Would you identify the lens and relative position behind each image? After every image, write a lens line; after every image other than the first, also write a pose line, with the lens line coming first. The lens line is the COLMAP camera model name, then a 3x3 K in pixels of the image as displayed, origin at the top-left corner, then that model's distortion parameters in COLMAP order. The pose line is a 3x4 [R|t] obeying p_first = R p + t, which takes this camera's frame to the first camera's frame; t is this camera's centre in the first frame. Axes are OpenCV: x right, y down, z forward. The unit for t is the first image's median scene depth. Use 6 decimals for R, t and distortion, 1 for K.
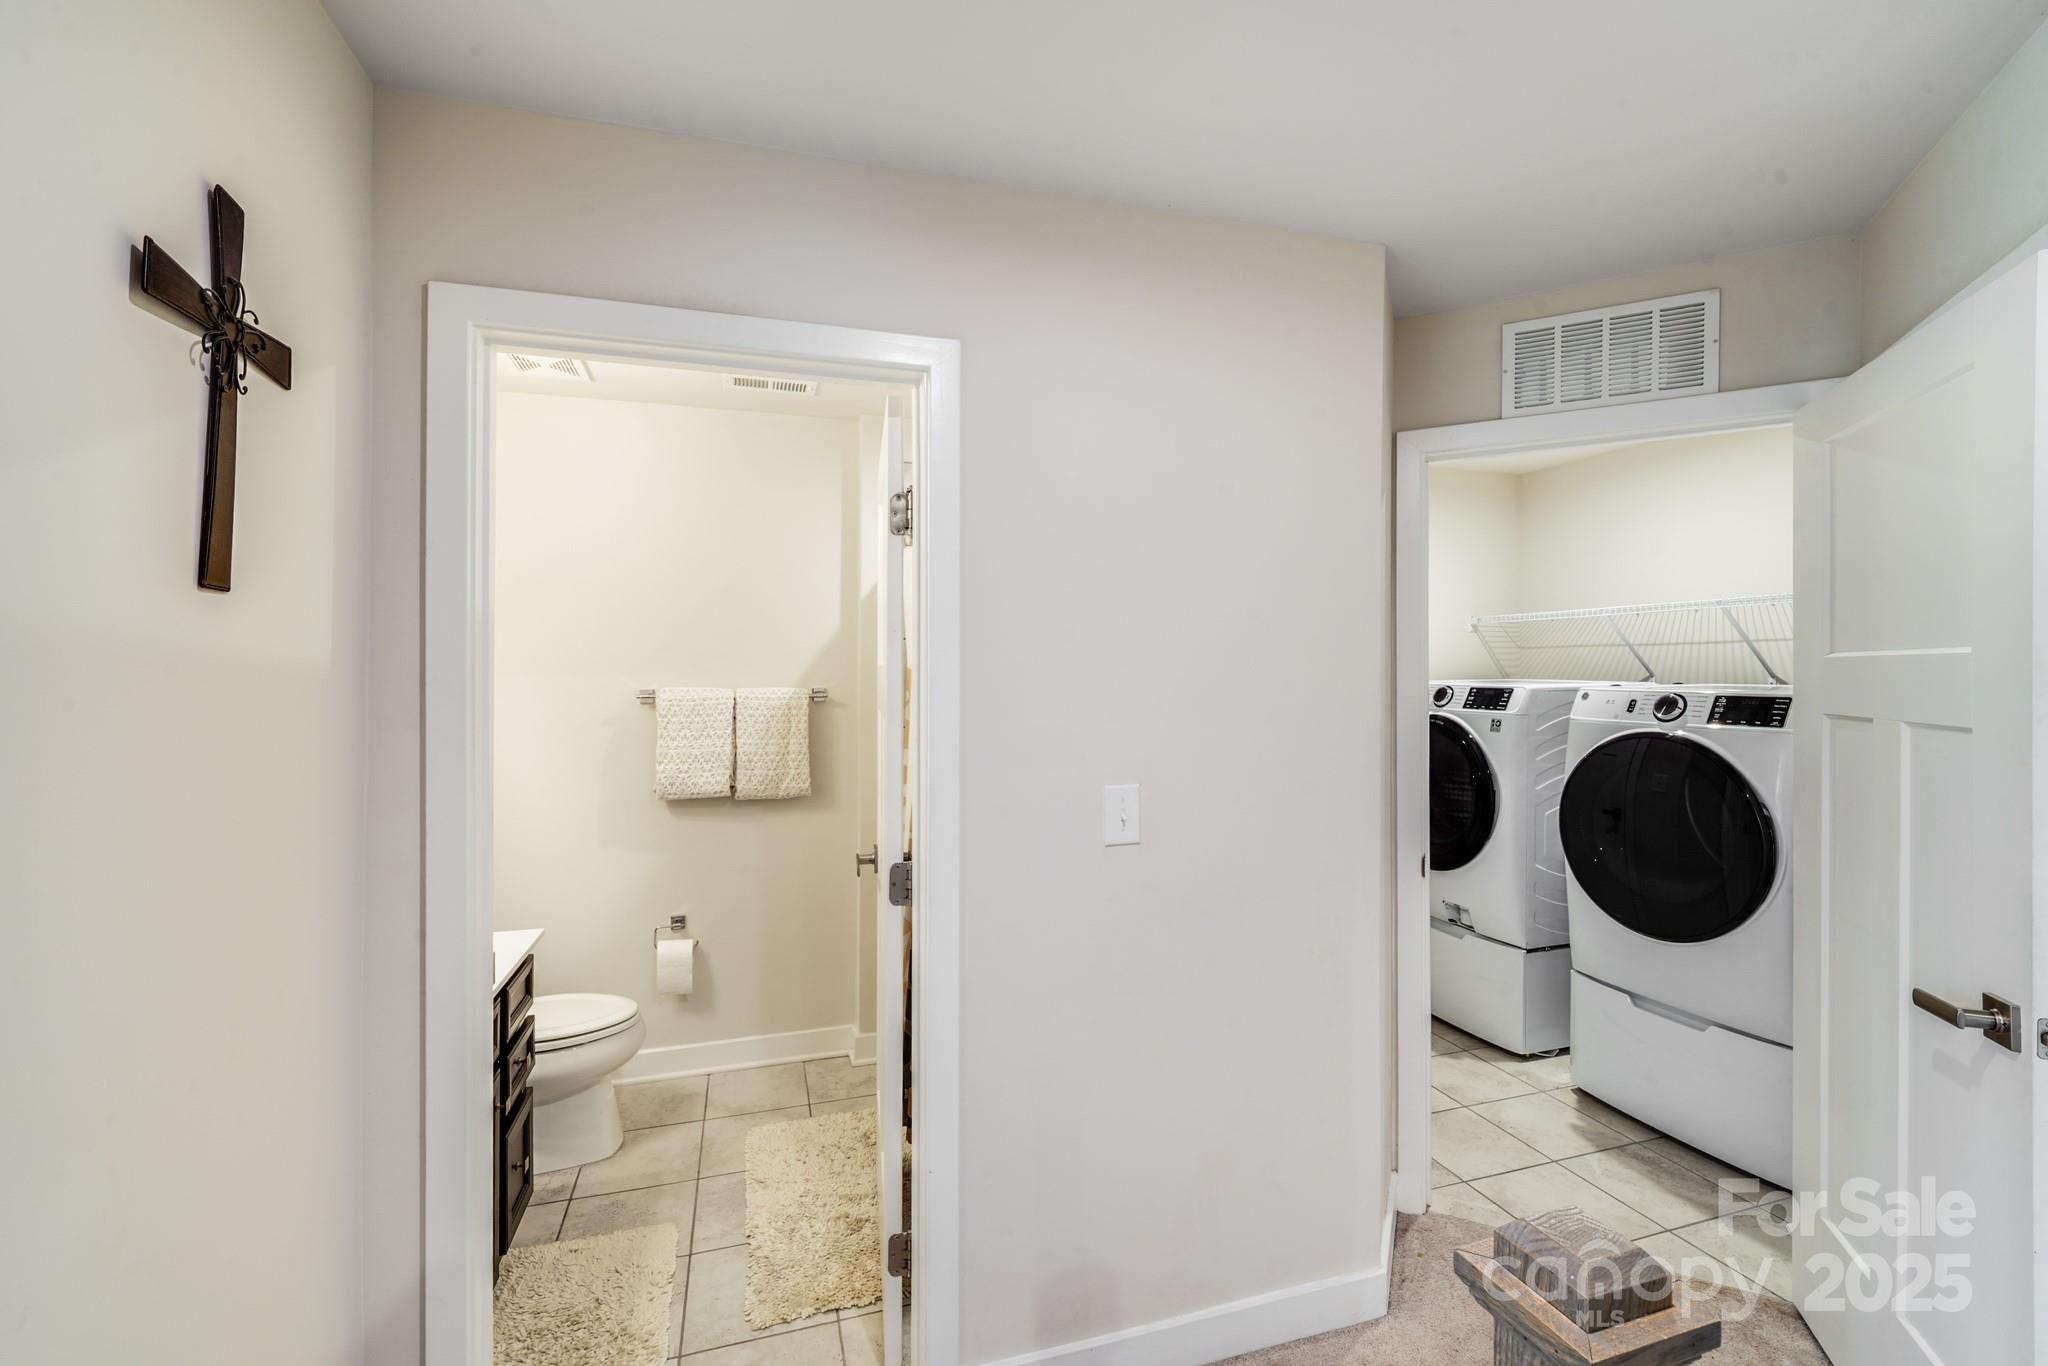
lens RADIAL K [[849.8, 0, 1021.3], [0, 849.8, 653.9], [0, 0, 1]] dist [-0.000165, -0.005292]
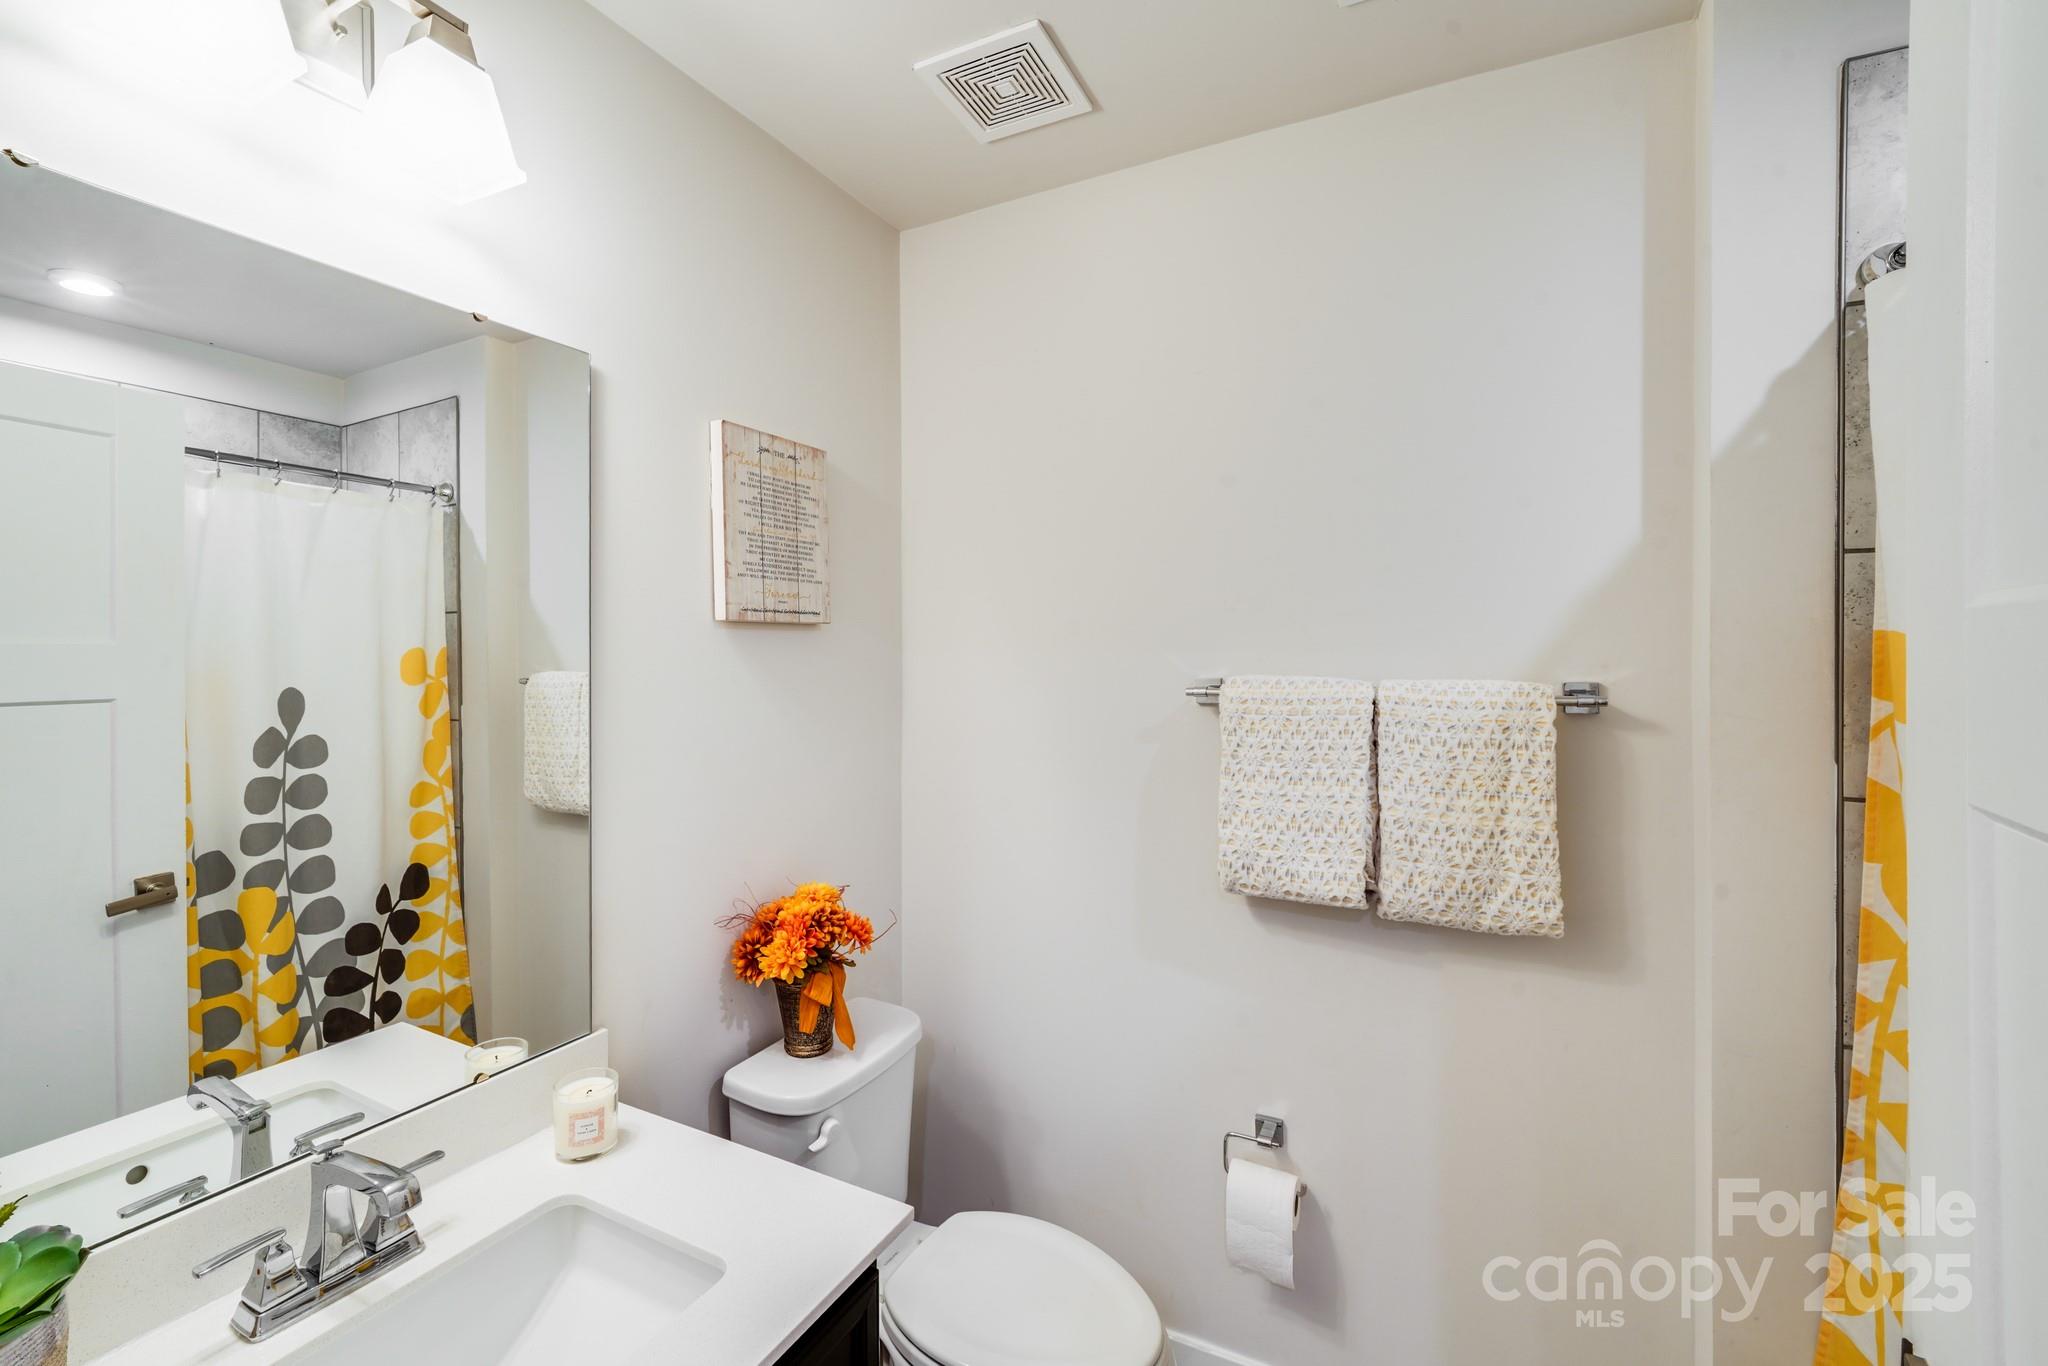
lens RADIAL K [[849.8, 0, 1021.3], [0, 849.8, 653.9], [0, 0, 1]] dist [-0.000165, -0.005292]
pose [[0.697769, -0.006767, -0.716290, -0.138074], [0.009729, 0.999953, 0.000030, 0.024314], [0.716256, -0.006990, 0.697802, 0.533204]]
